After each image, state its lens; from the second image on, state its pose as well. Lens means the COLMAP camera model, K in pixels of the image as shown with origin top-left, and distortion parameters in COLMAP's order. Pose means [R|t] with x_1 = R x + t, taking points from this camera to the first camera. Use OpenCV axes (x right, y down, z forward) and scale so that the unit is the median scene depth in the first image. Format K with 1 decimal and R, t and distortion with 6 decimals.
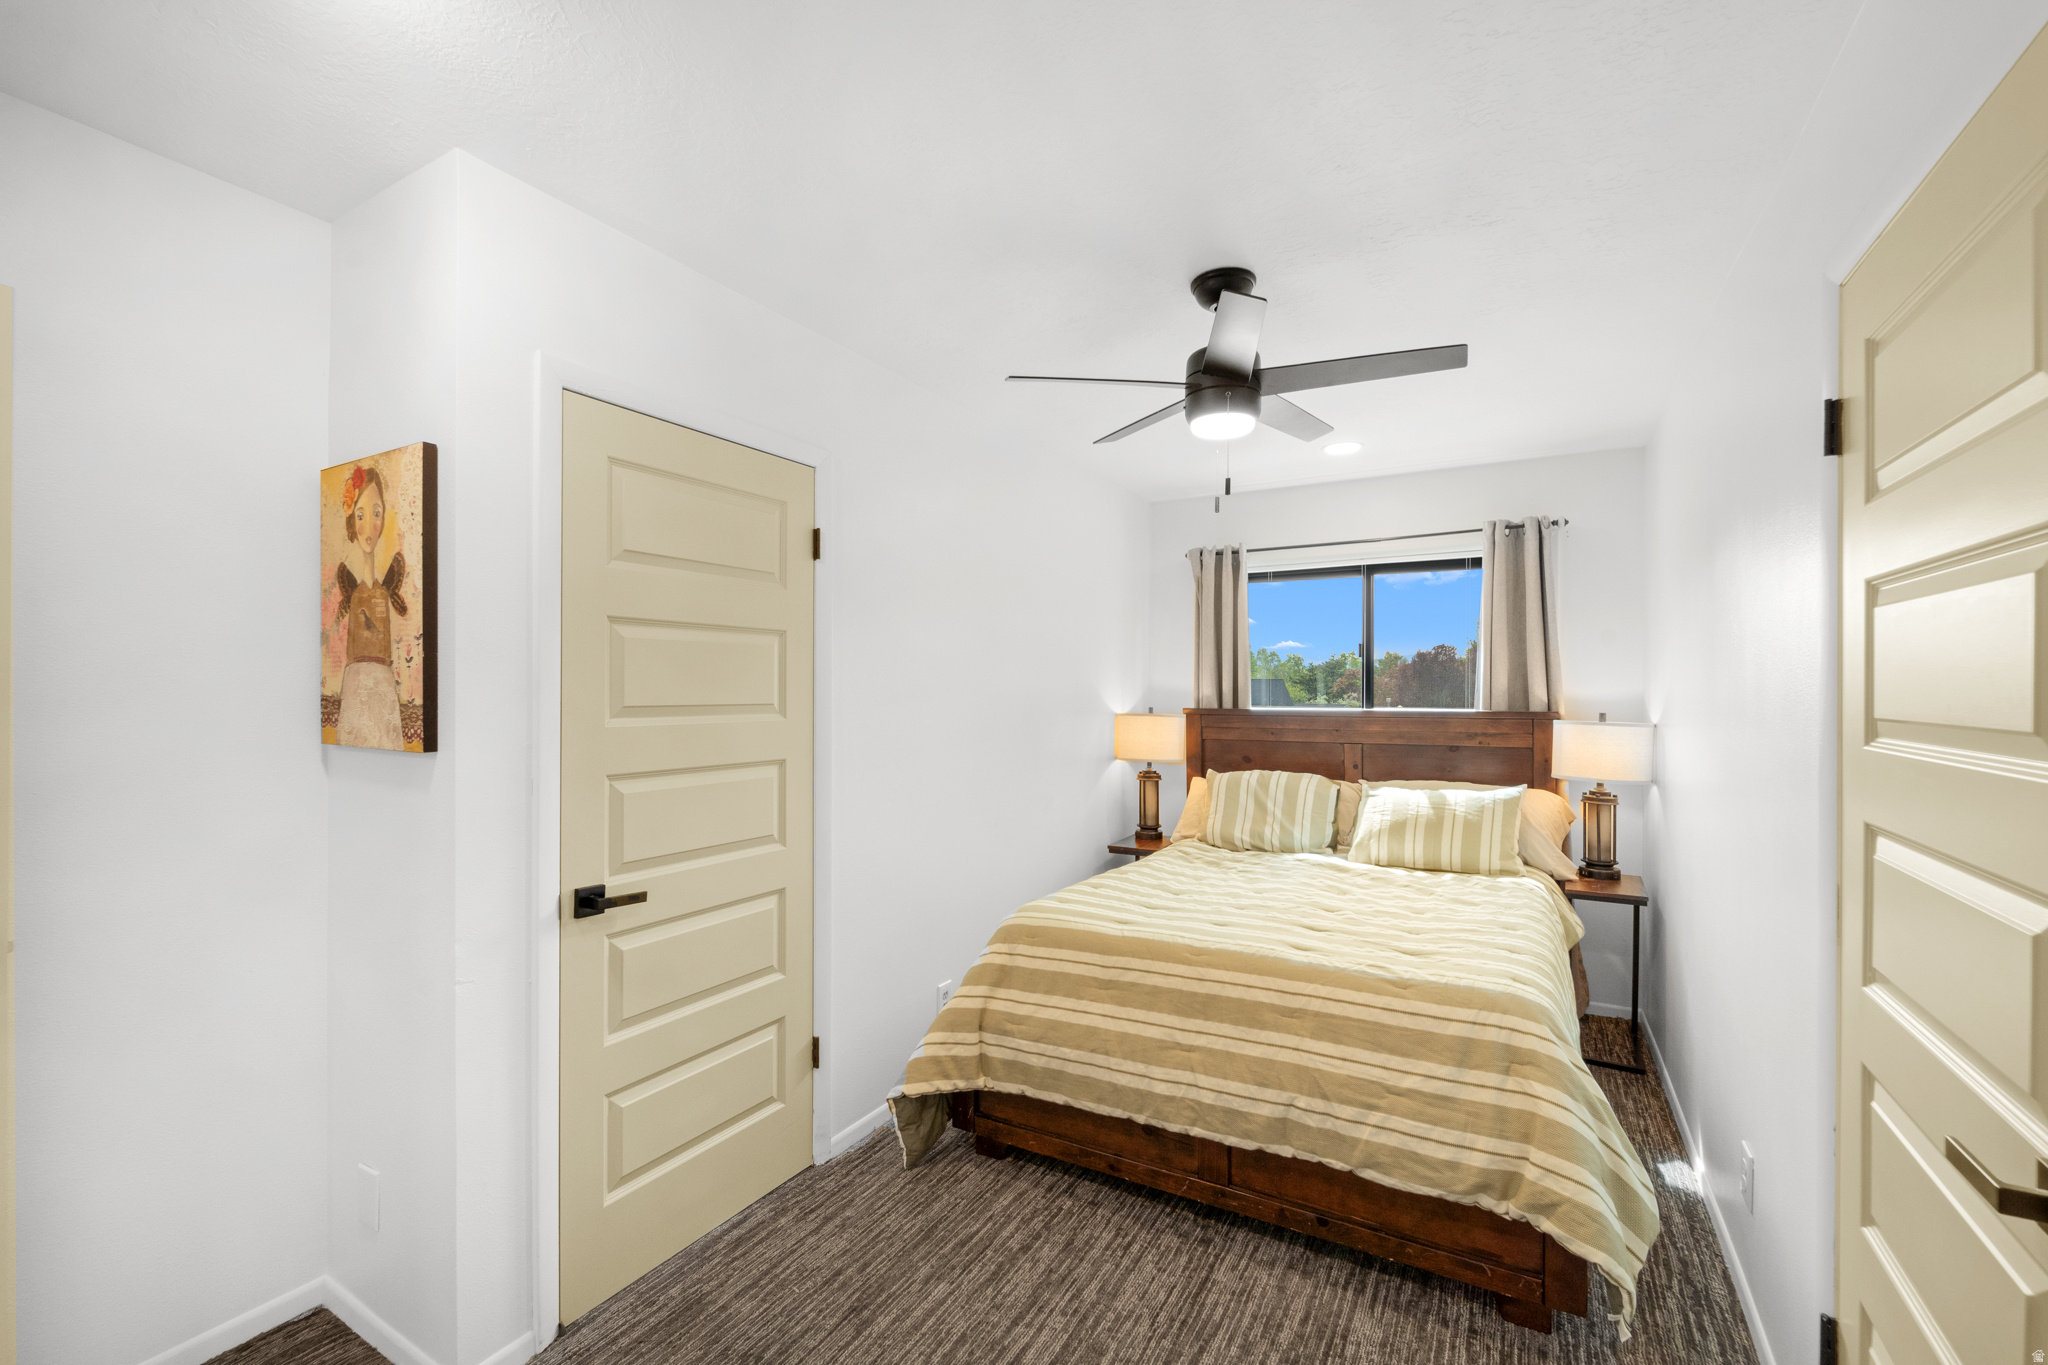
lens RADIAL K [[866.9, 0, 1024.0], [0, 866.9, 682.5], [0, 0, 1]] dist [-0.000117, 0.000132]
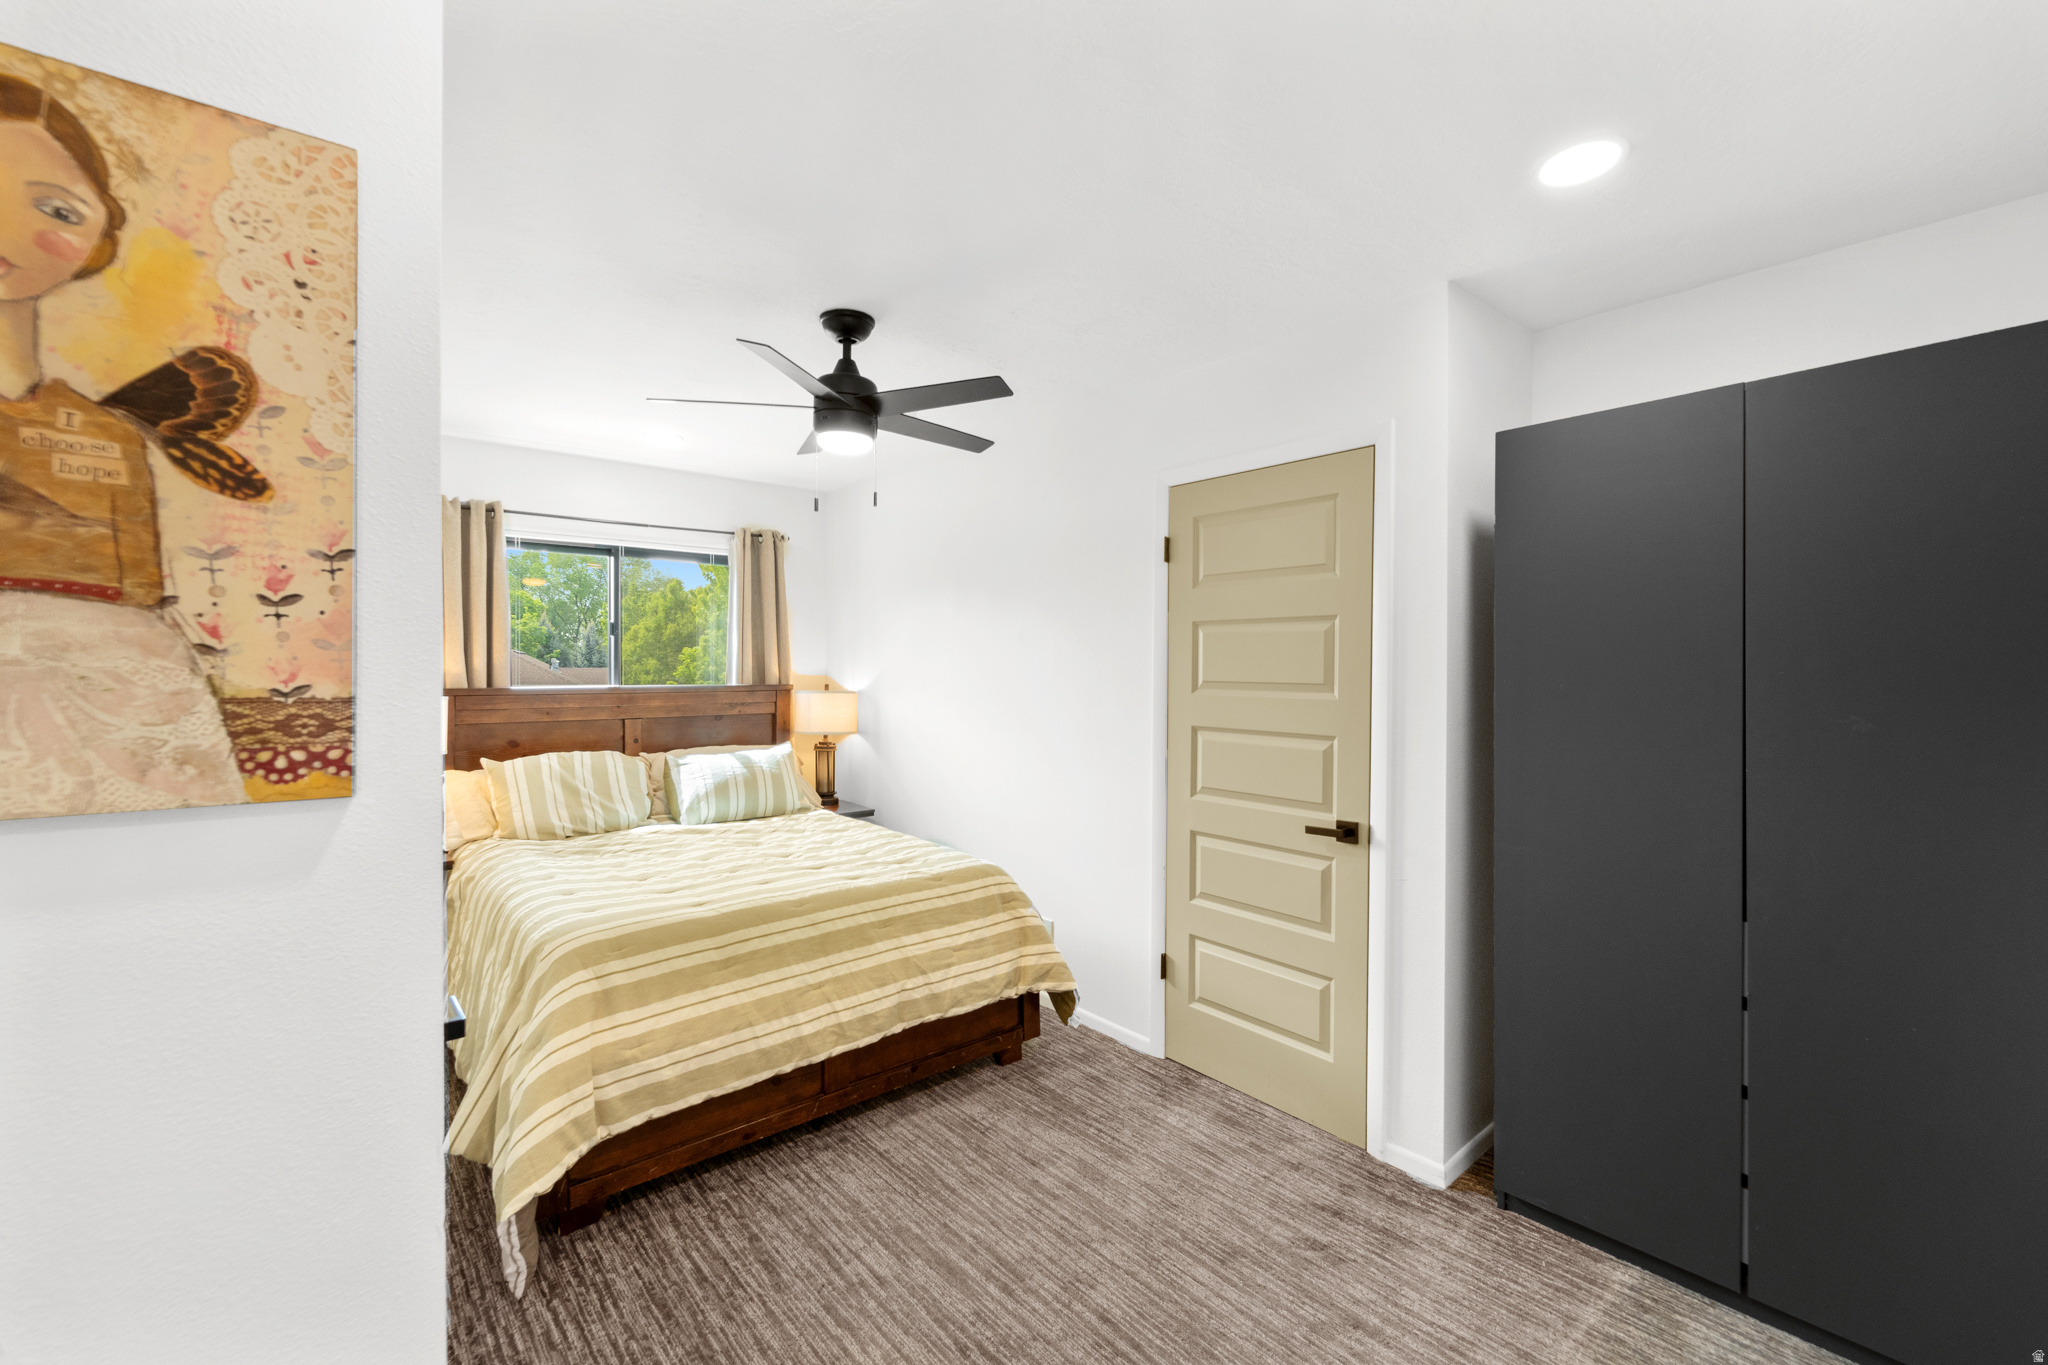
lens RADIAL K [[860.7, 0, 1026.0], [0, 860.7, 671.2], [0, 0, 1]] dist [0.000488, 0.000203]
pose [[0.336357, -0.003009, 0.941730, -0.721304], [-0.011075, 0.999913, 0.007151, 0.001305], [-0.941669, -0.012835, 0.336294, 0.347940]]
